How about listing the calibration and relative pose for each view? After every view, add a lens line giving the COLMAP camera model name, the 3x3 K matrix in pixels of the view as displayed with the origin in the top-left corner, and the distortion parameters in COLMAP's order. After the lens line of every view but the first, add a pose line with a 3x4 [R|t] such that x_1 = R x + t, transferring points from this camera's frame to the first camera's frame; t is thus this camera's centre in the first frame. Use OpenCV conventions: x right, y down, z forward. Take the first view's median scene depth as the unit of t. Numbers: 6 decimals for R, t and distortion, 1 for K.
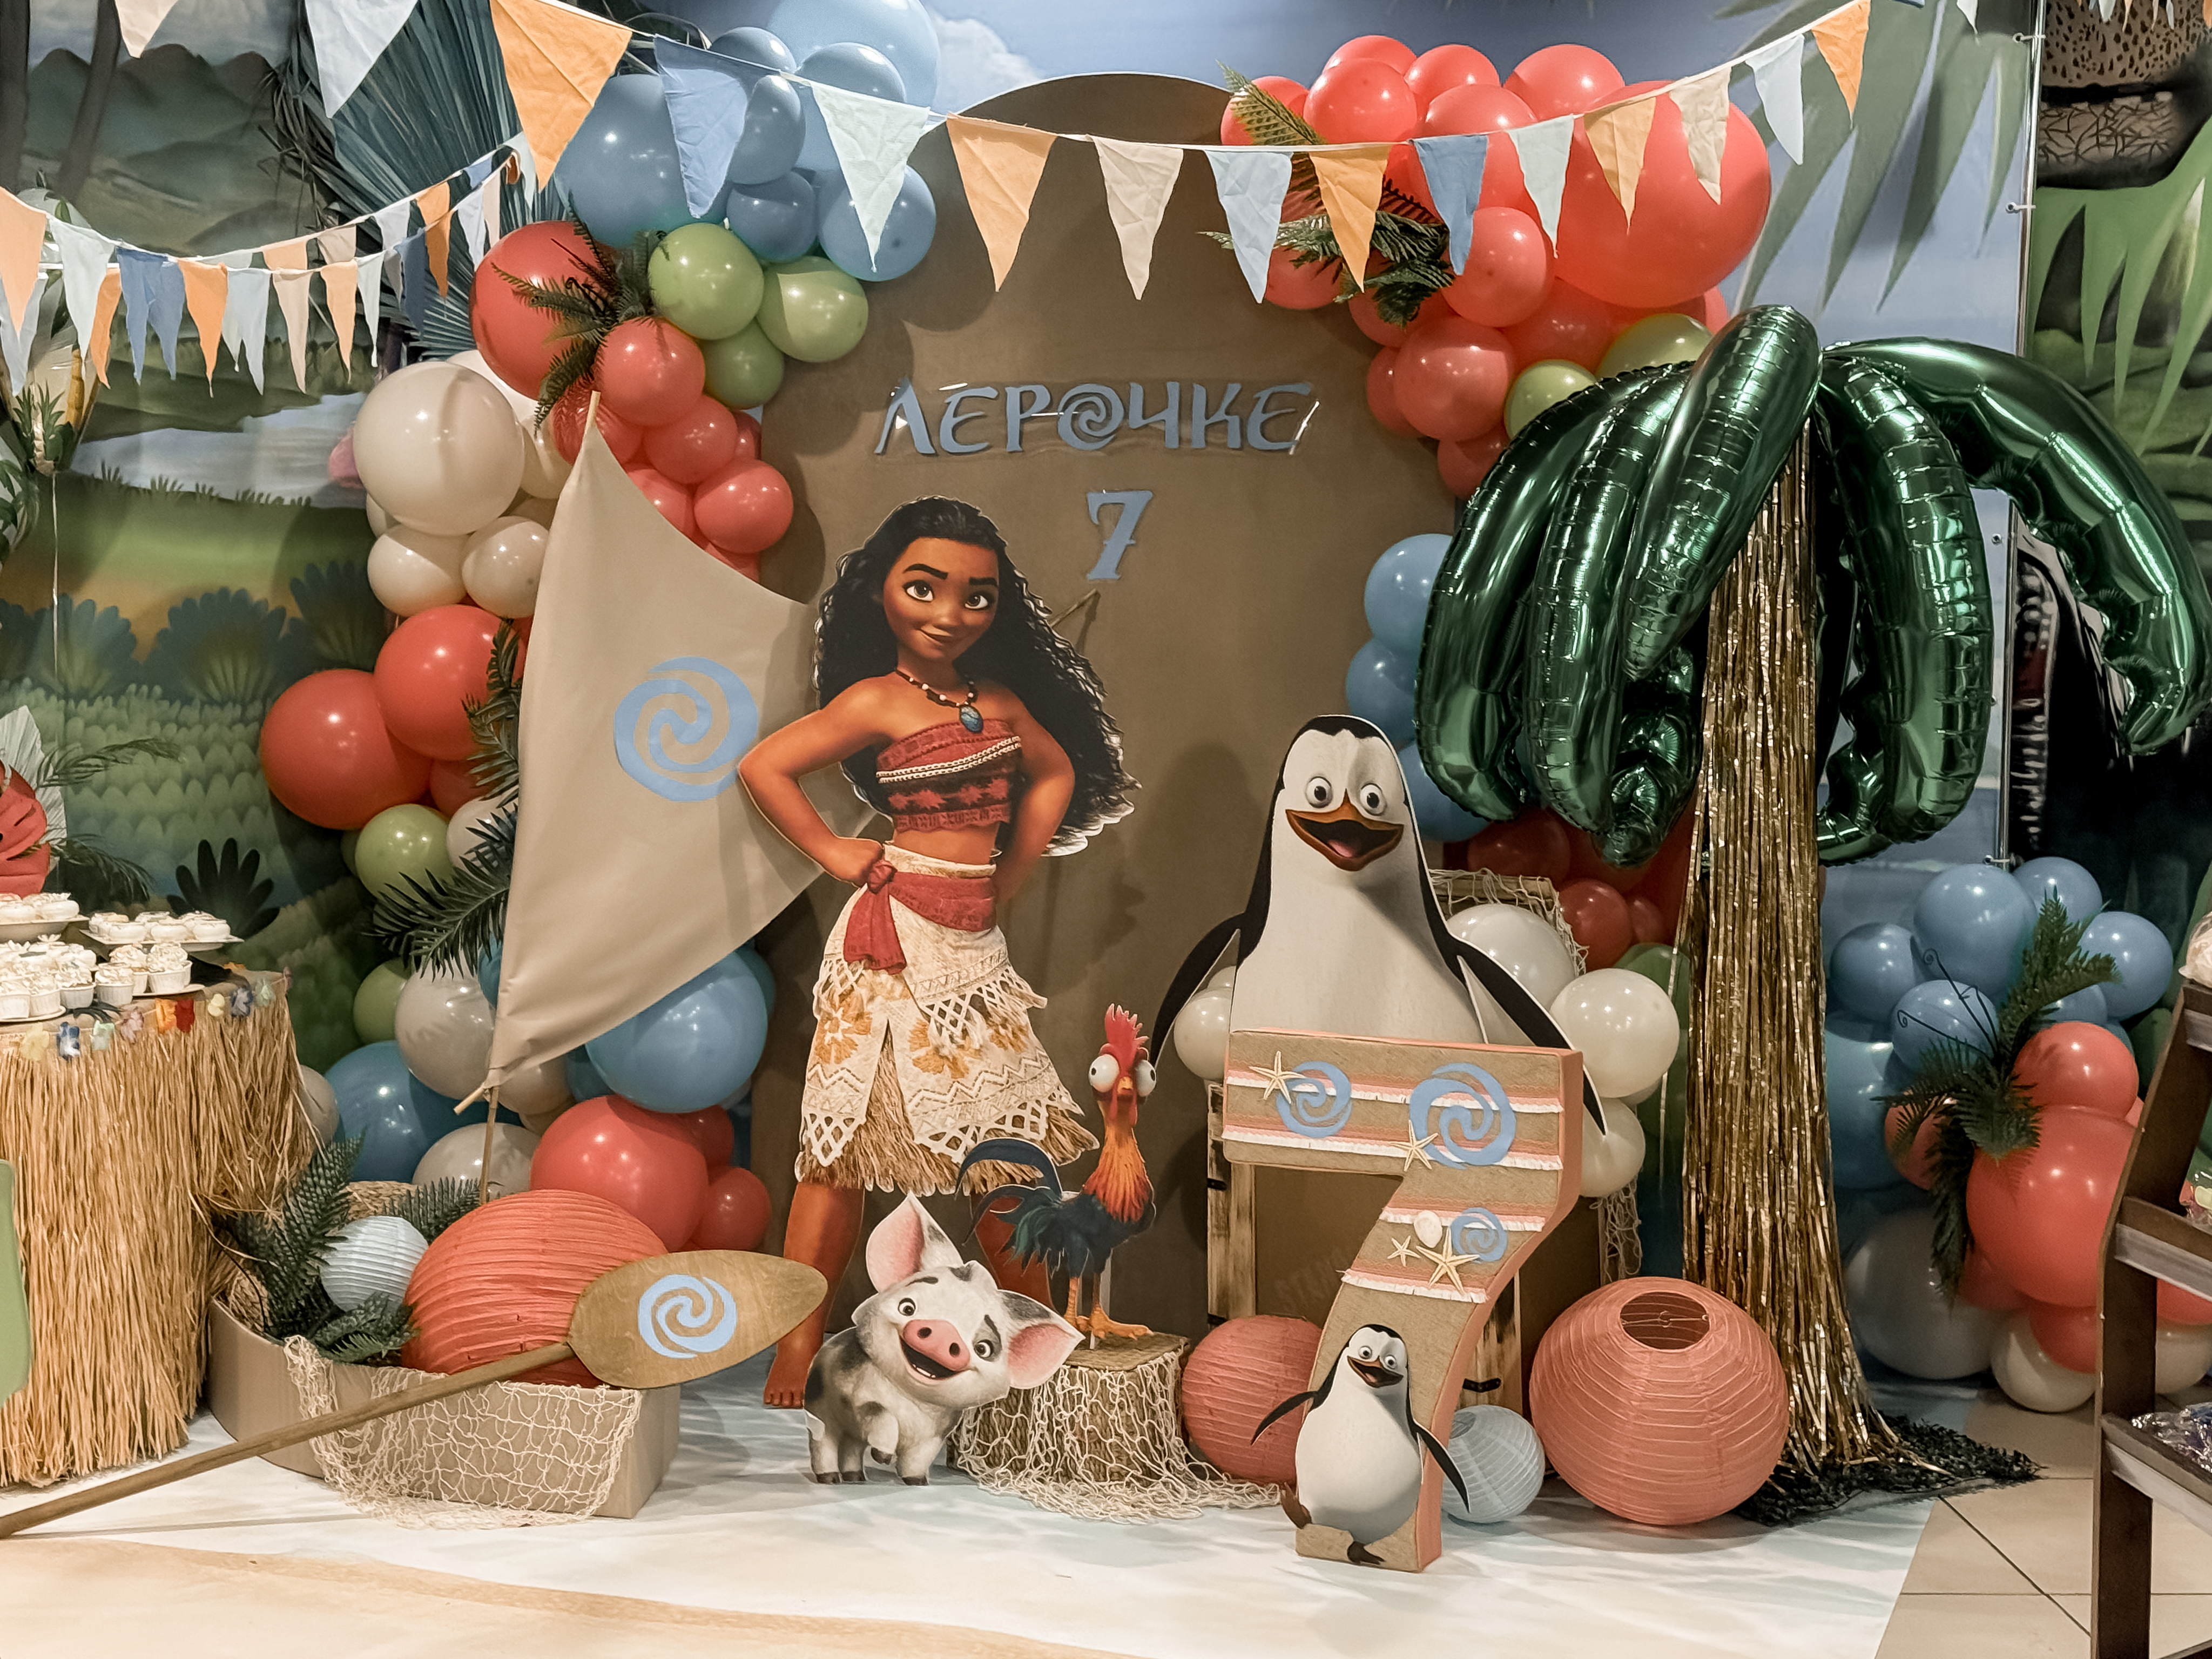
lens RADIAL K [[3186.1, 0, 1036.5], [0, 3186.1, 846.6], [0, 0, 1]] dist [0.130387, 0.044223]
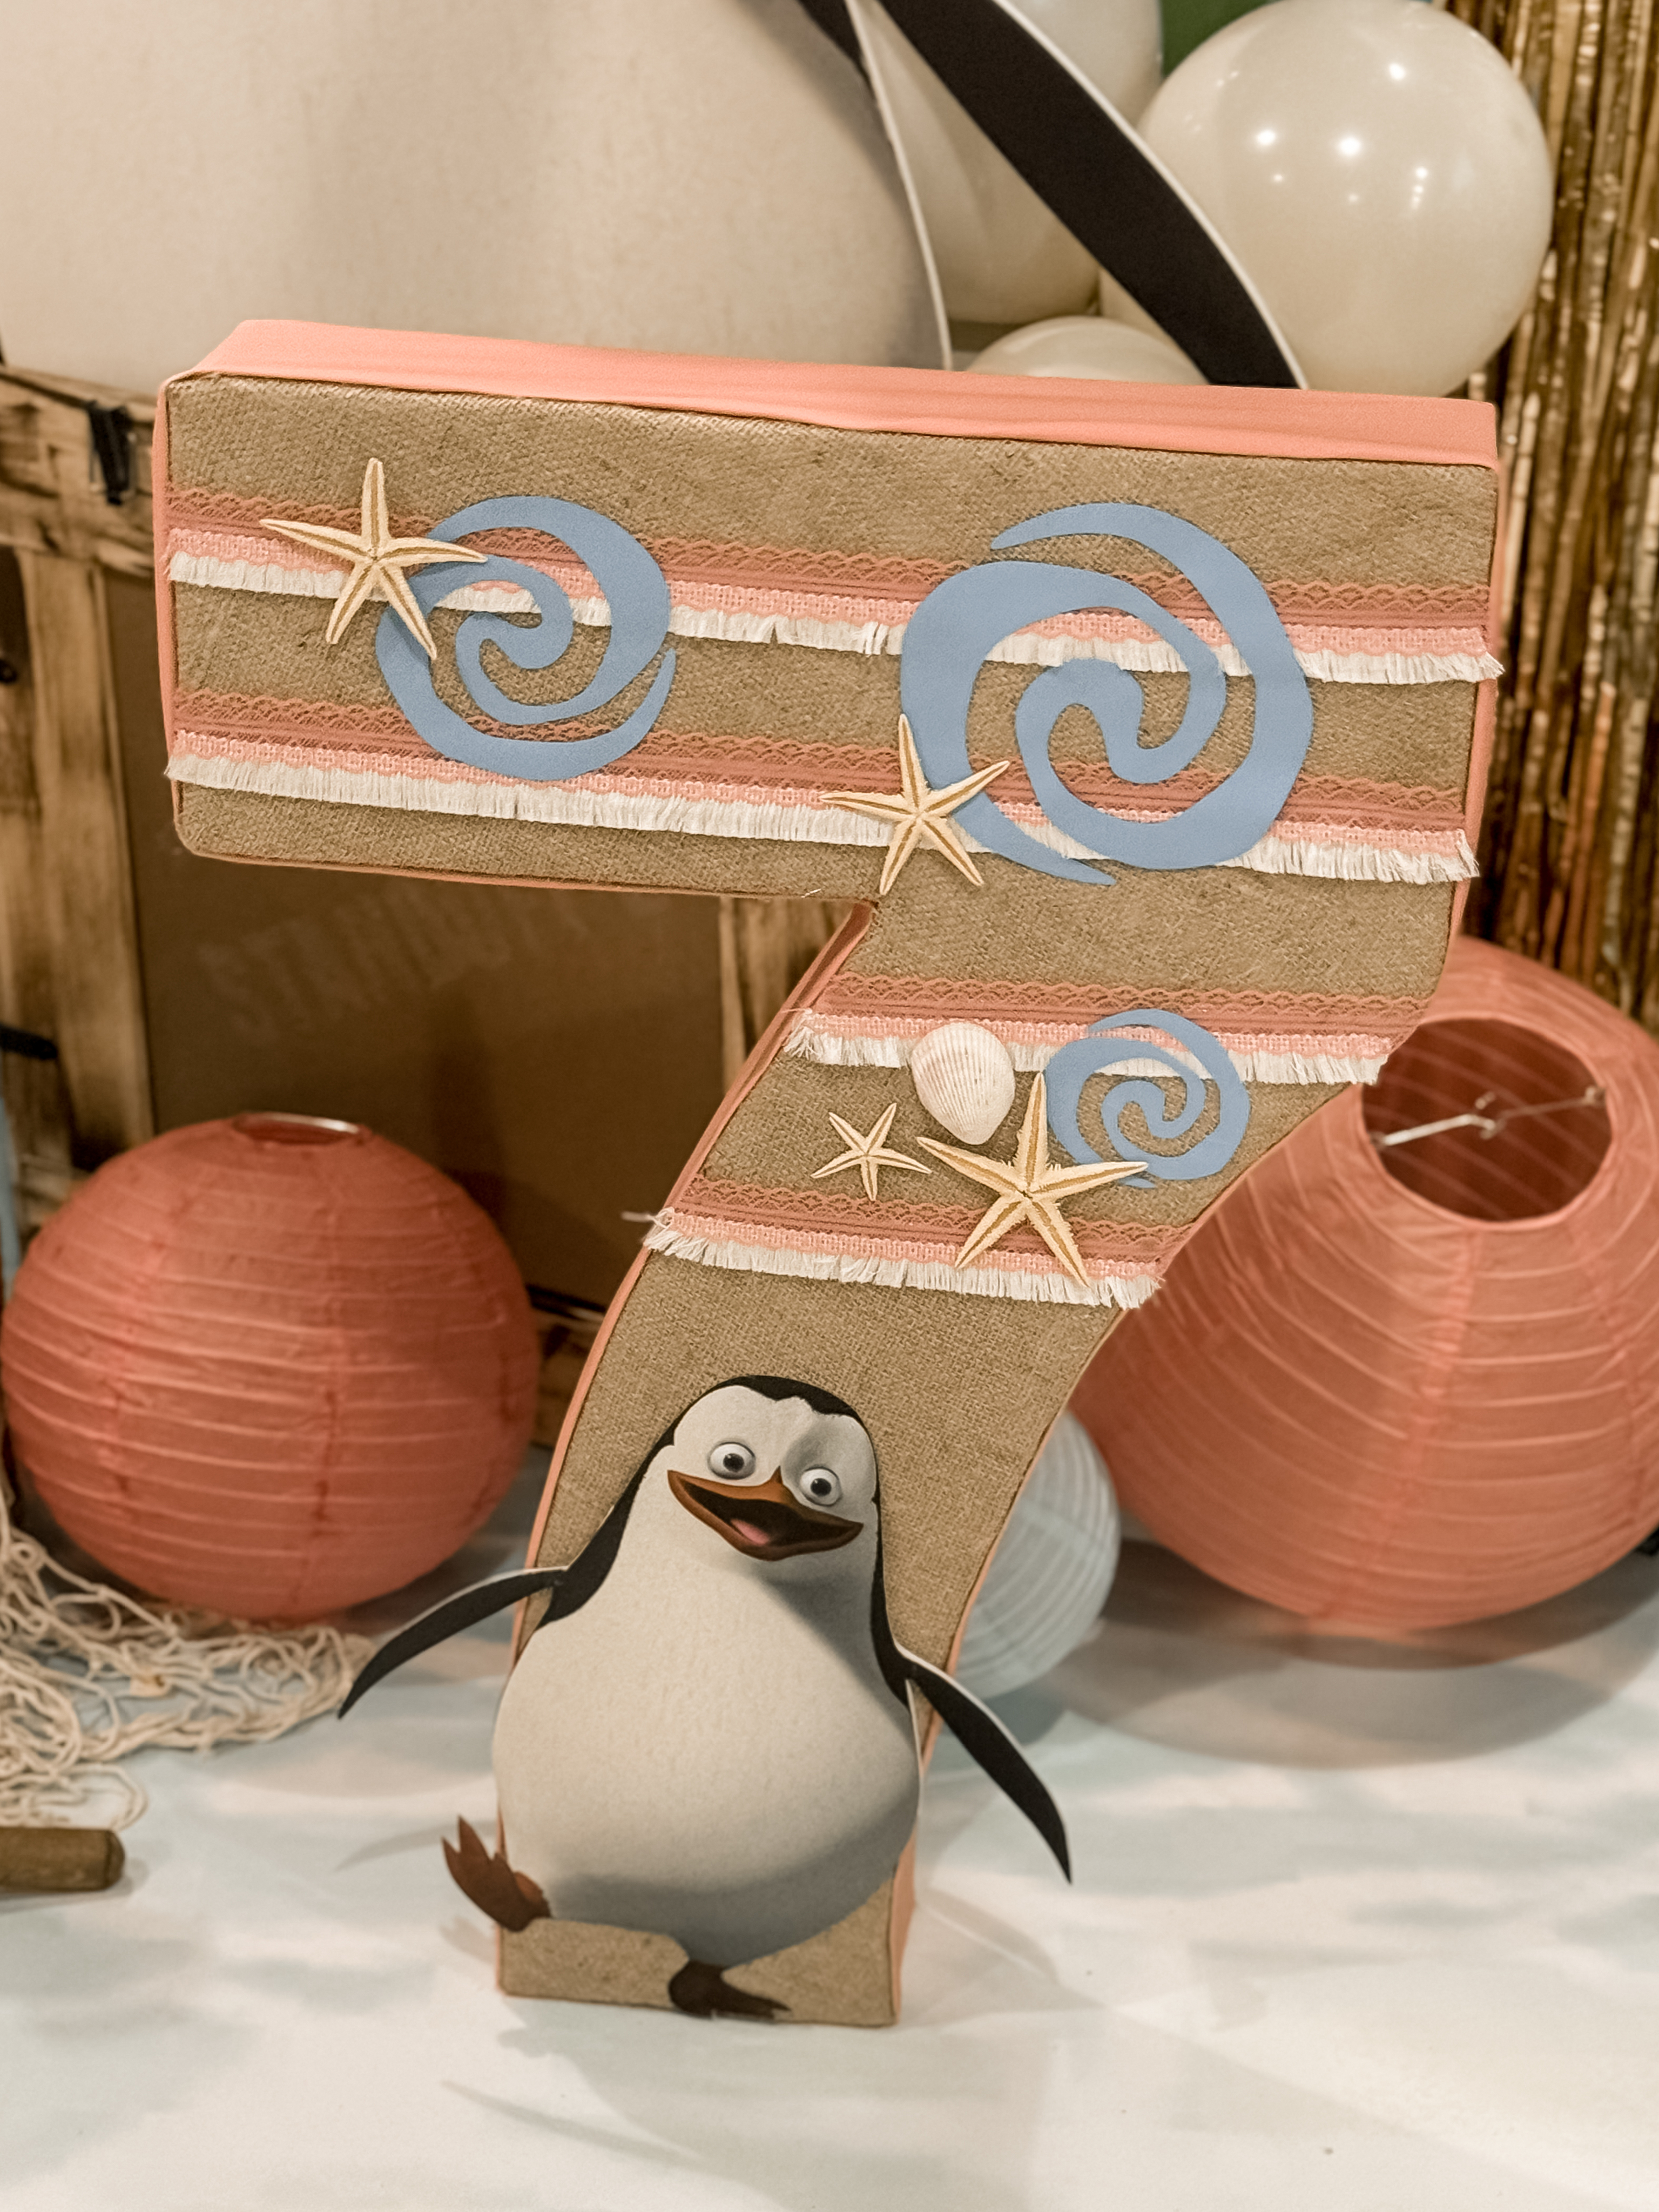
lens RADIAL K [[3851.4, 0, 823.9], [0, 3851.4, 1365.7], [0, 0, 1]] dist [0.139186, -0.023537]
pose [[0.933935, -0.161790, 0.318731, -0.002694], [0.001575, 0.893552, 0.448957, -0.011068], [-0.357440, -0.418795, 0.834774, 0.626010]]
